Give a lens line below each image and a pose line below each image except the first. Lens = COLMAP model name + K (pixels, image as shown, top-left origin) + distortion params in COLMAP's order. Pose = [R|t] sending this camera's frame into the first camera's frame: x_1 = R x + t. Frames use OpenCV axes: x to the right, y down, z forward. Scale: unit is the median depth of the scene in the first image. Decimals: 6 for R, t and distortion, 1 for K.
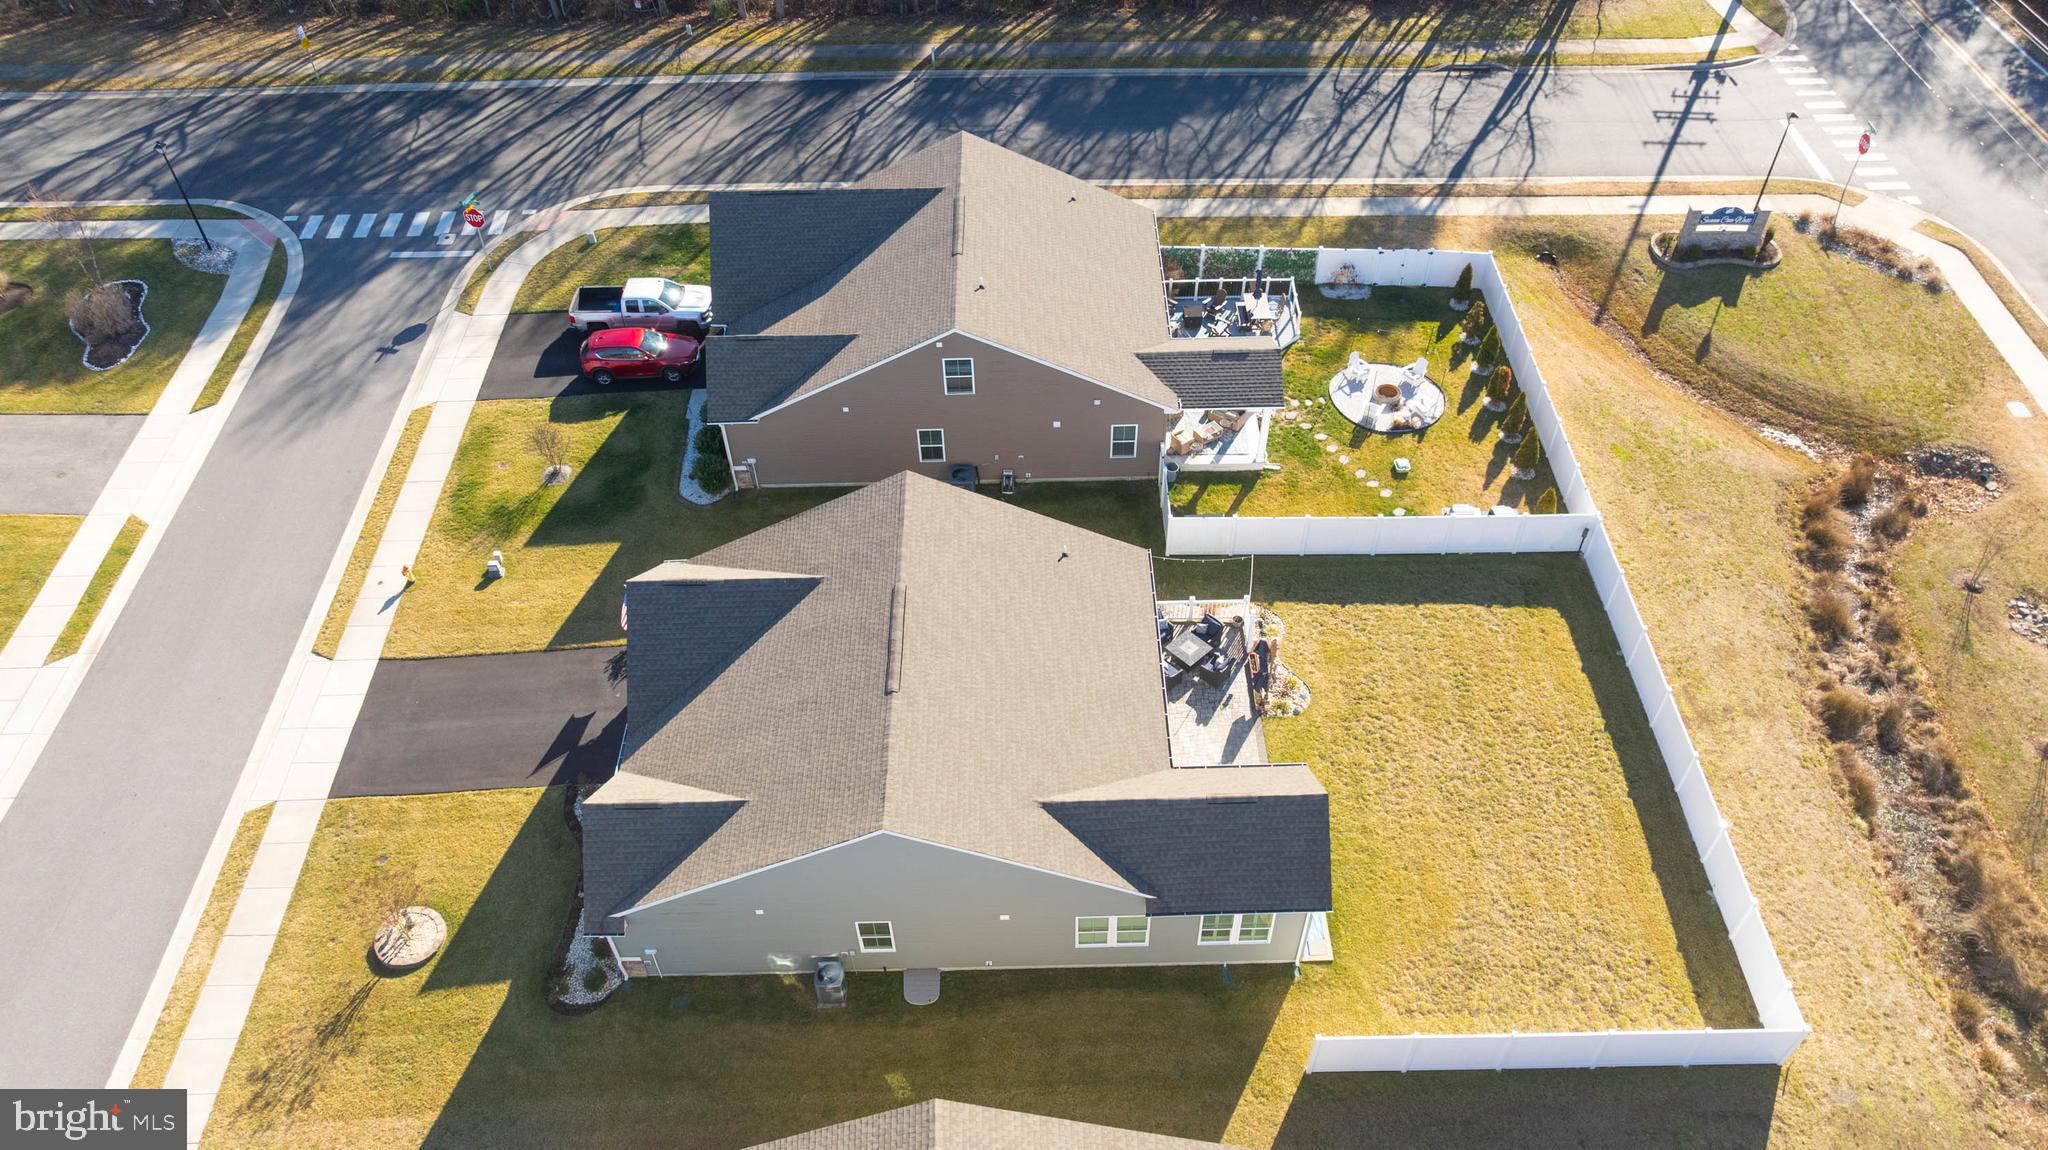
lens RADIAL K [[1446.0, 0, 1019.7], [0, 1446.0, 573.6], [0, 0, 1]] dist [-0.011042, -0.001989]
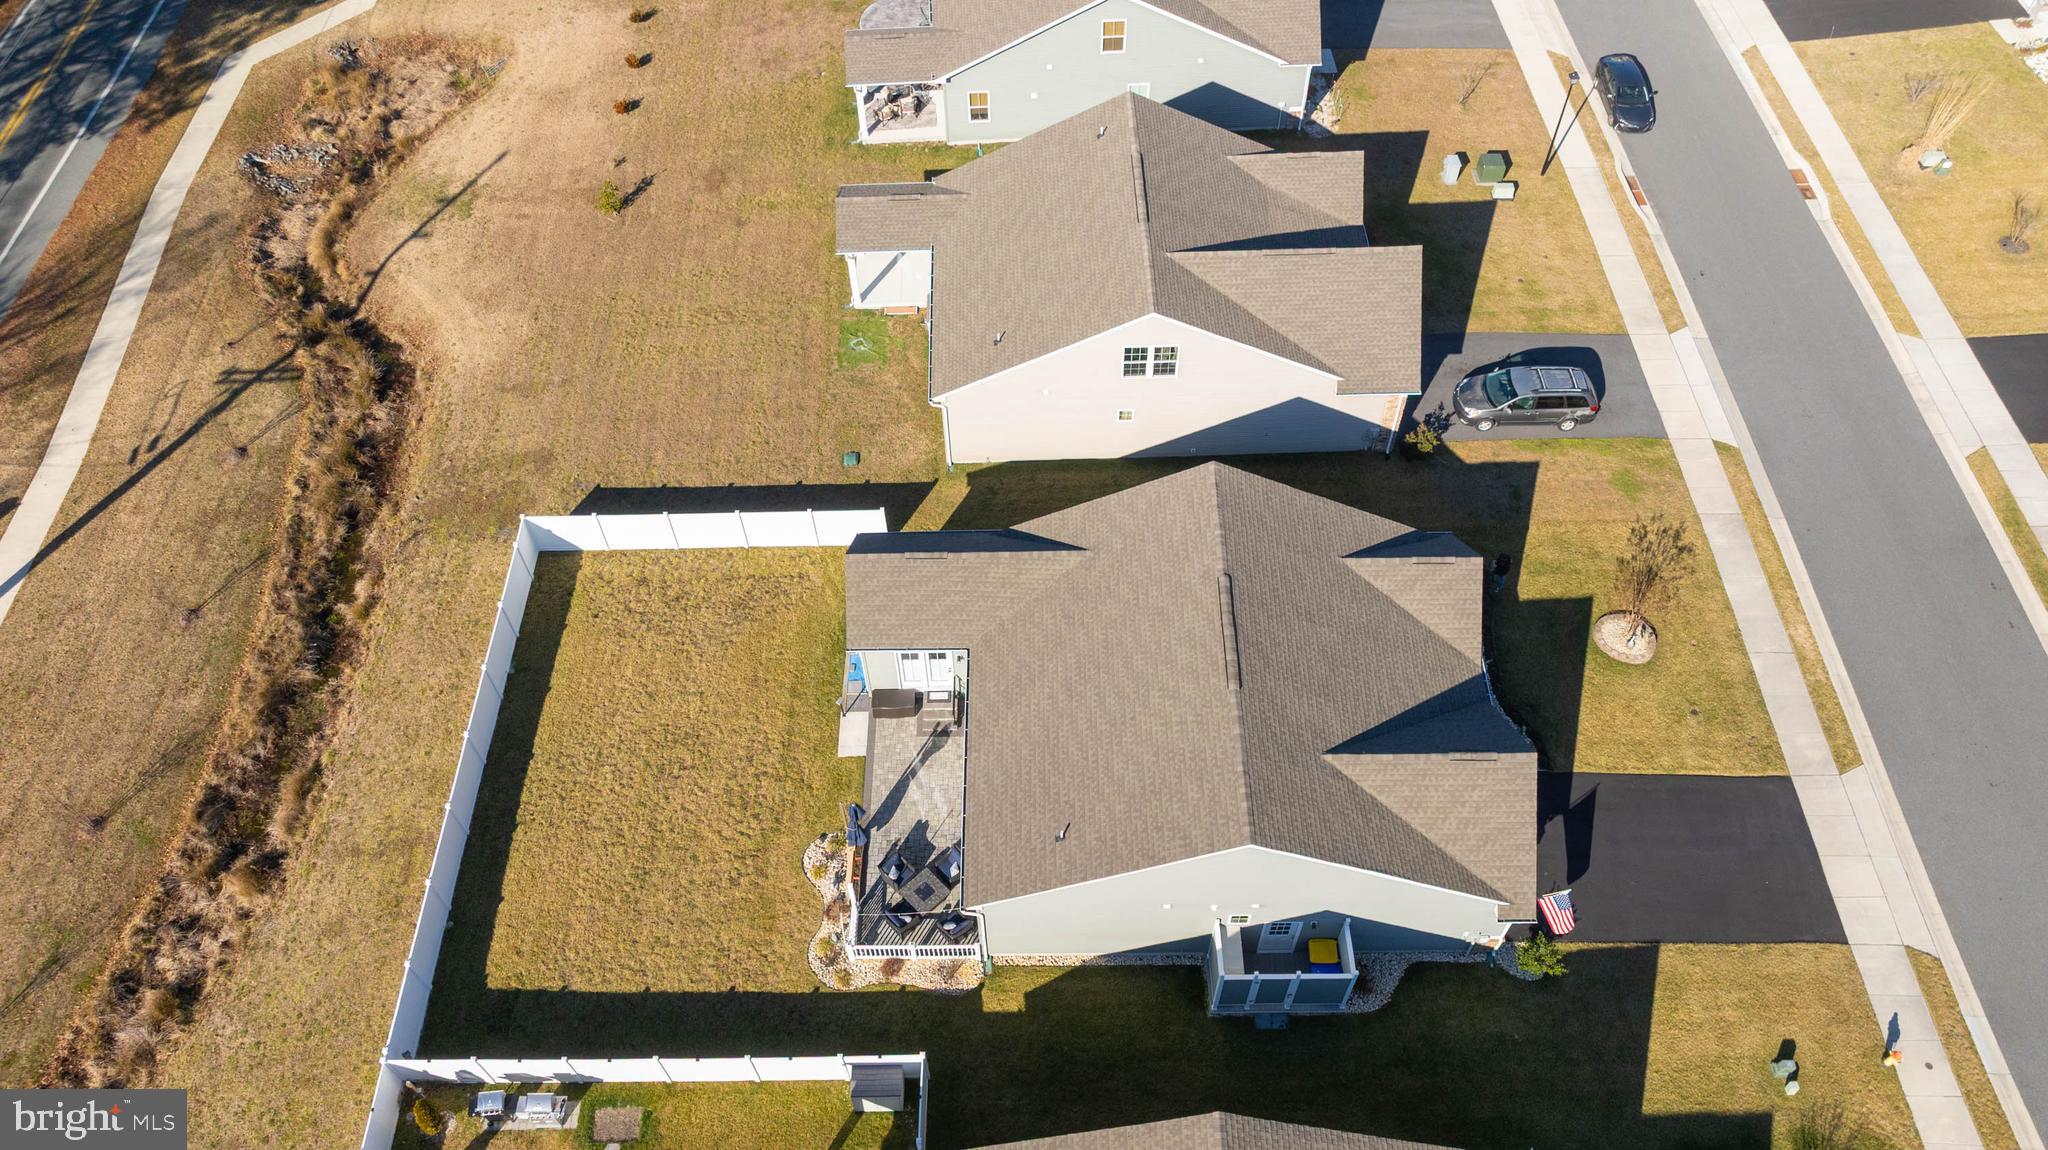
lens RADIAL K [[1460.8, 0, 1024.0], [0, 1460.8, 575.0], [0, 0, 1]] dist [-0.018048, 0.004660]
pose [[-0.999053, 0.013326, 0.041412, 0.012307], [0.038299, -0.182041, 0.982545, -0.698738], [0.020632, 0.983201, 0.181358, 0.551847]]
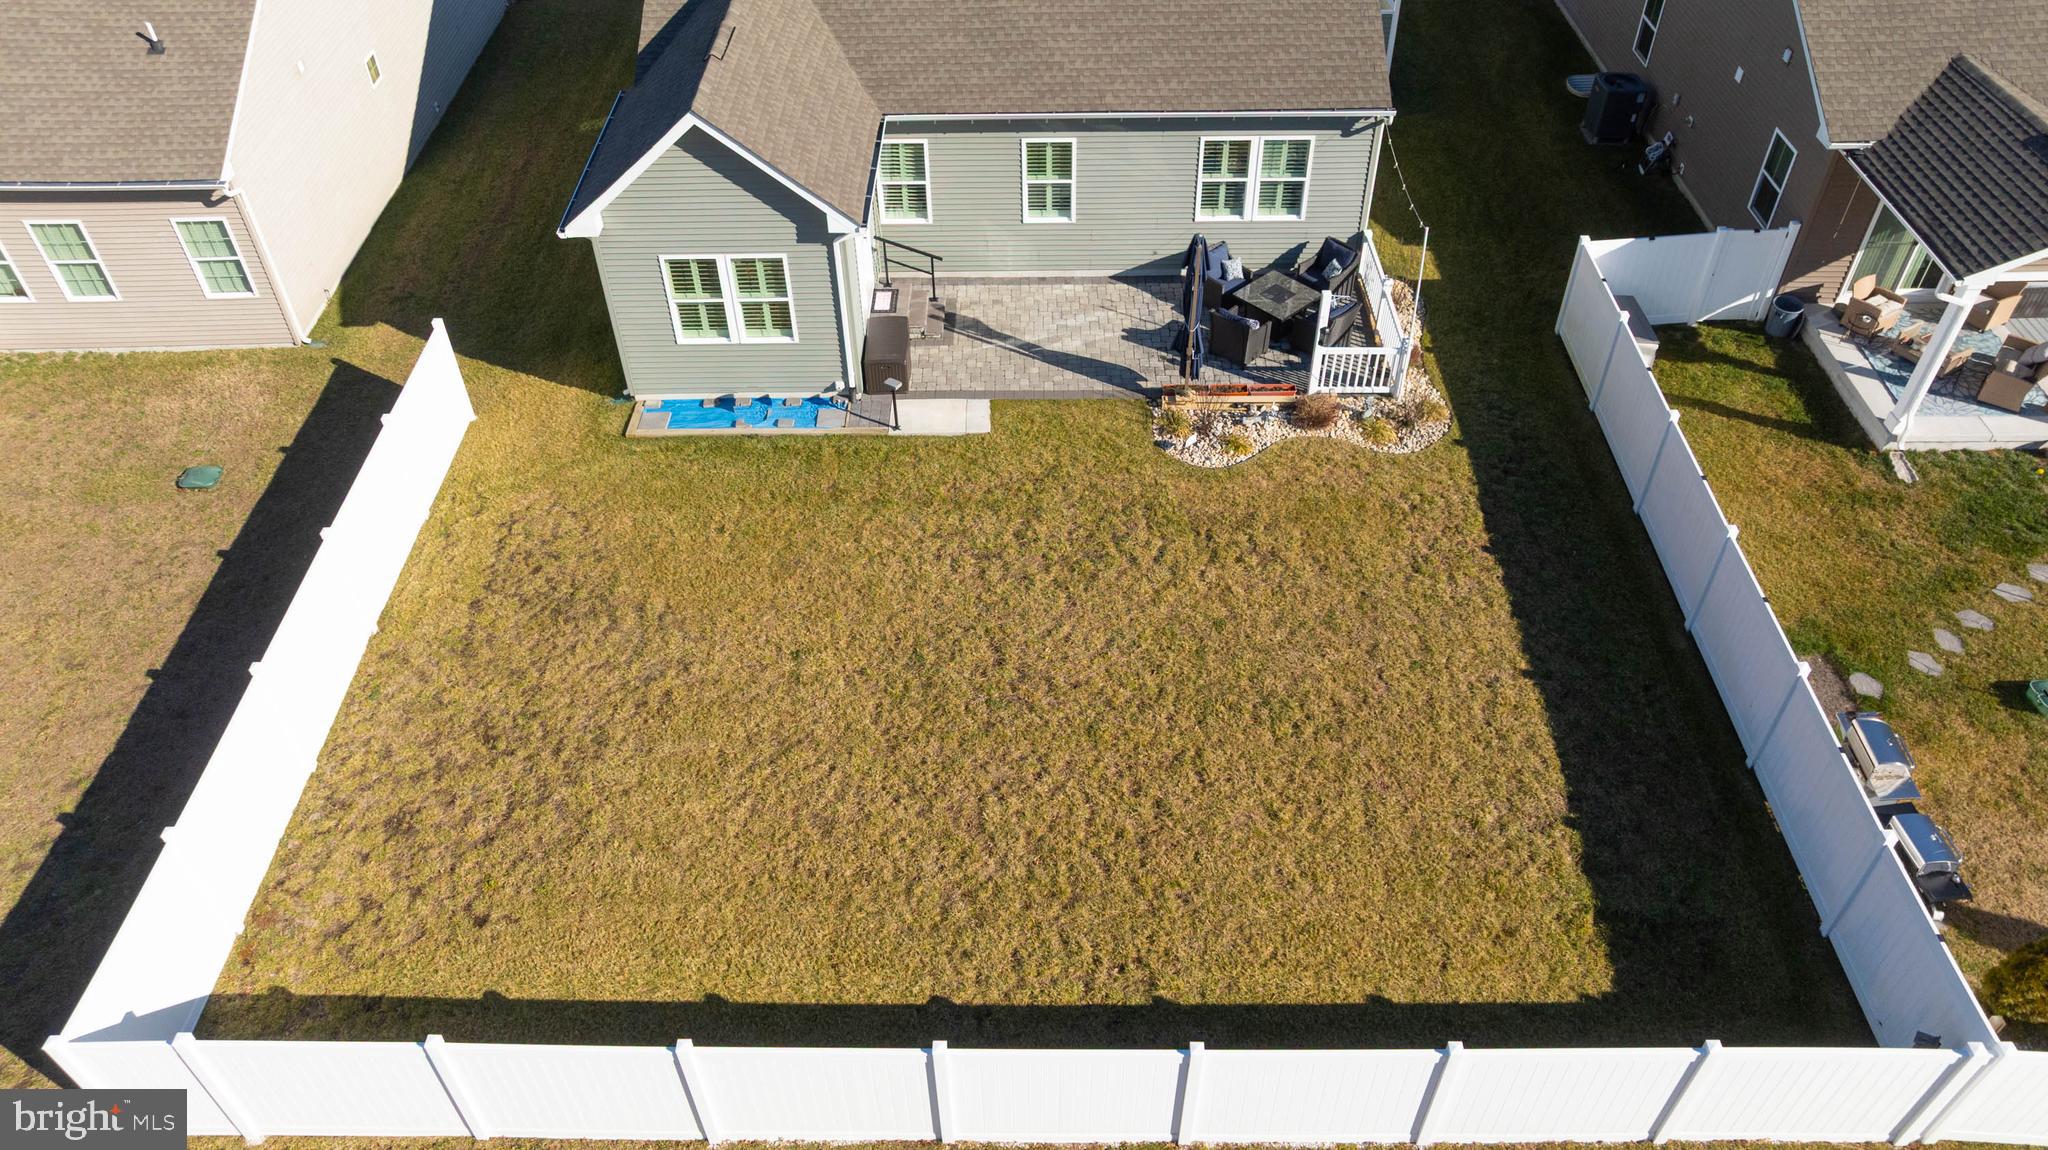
lens RADIAL K [[1460.8, 0, 1024.0], [0, 1460.8, 575.0], [0, 0, 1]] dist [-0.018048, 0.004660]
pose [[-0.017693, 0.692588, -0.721116, 0.499451], [-0.719220, 0.492197, 0.490372, -0.081508], [0.694557, 0.527318, 0.489415, 0.626514]]
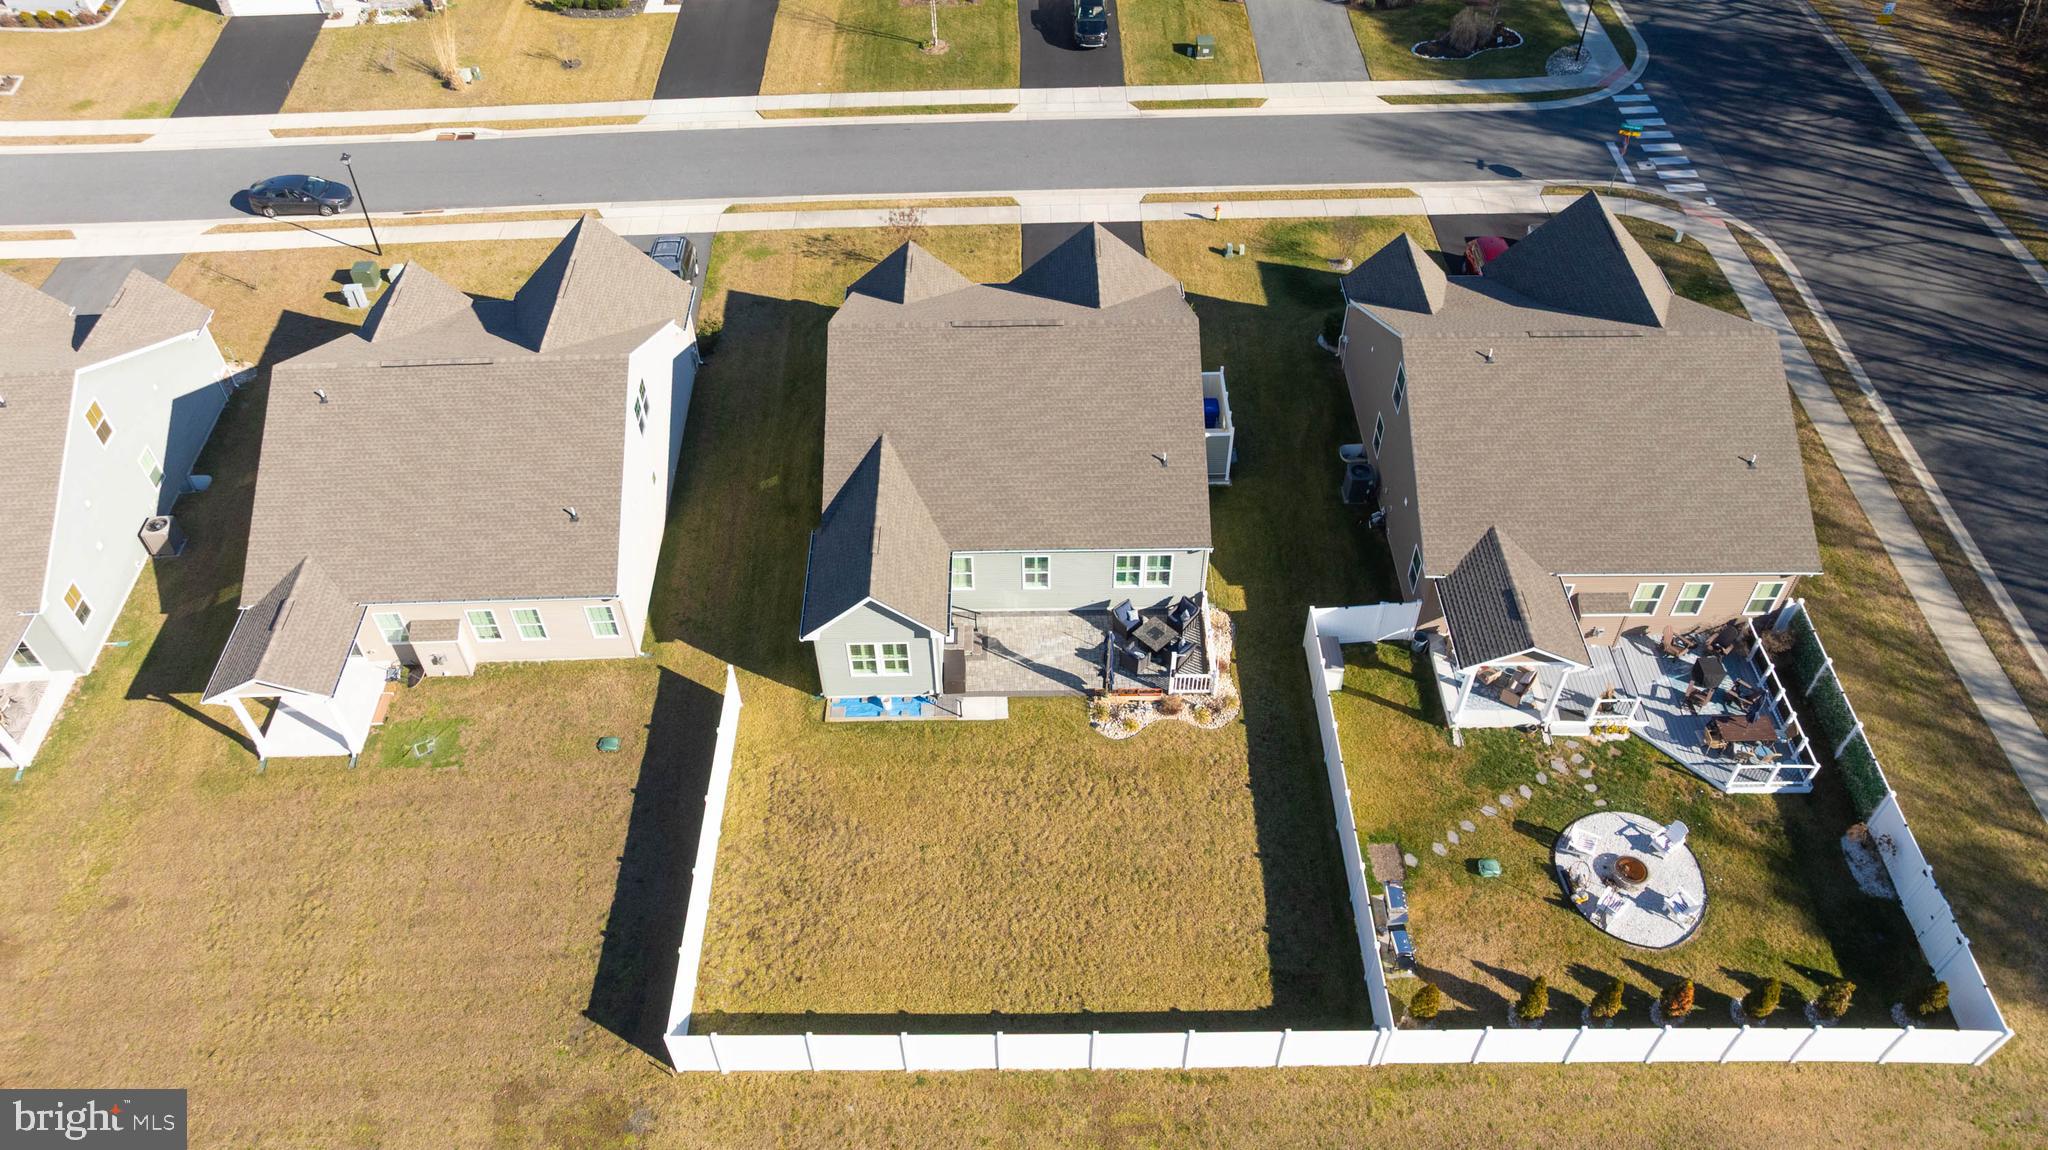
lens RADIAL K [[1480.7, 0, 1025.5], [0, 1480.7, 560.3], [0, 0, 1]] dist [-0.005028, -0.001130]
pose [[-0.003483, 0.720728, -0.693209, 0.698296], [-0.721622, 0.478088, 0.500693, -0.373934], [0.692279, 0.501979, 0.518428, 0.314745]]
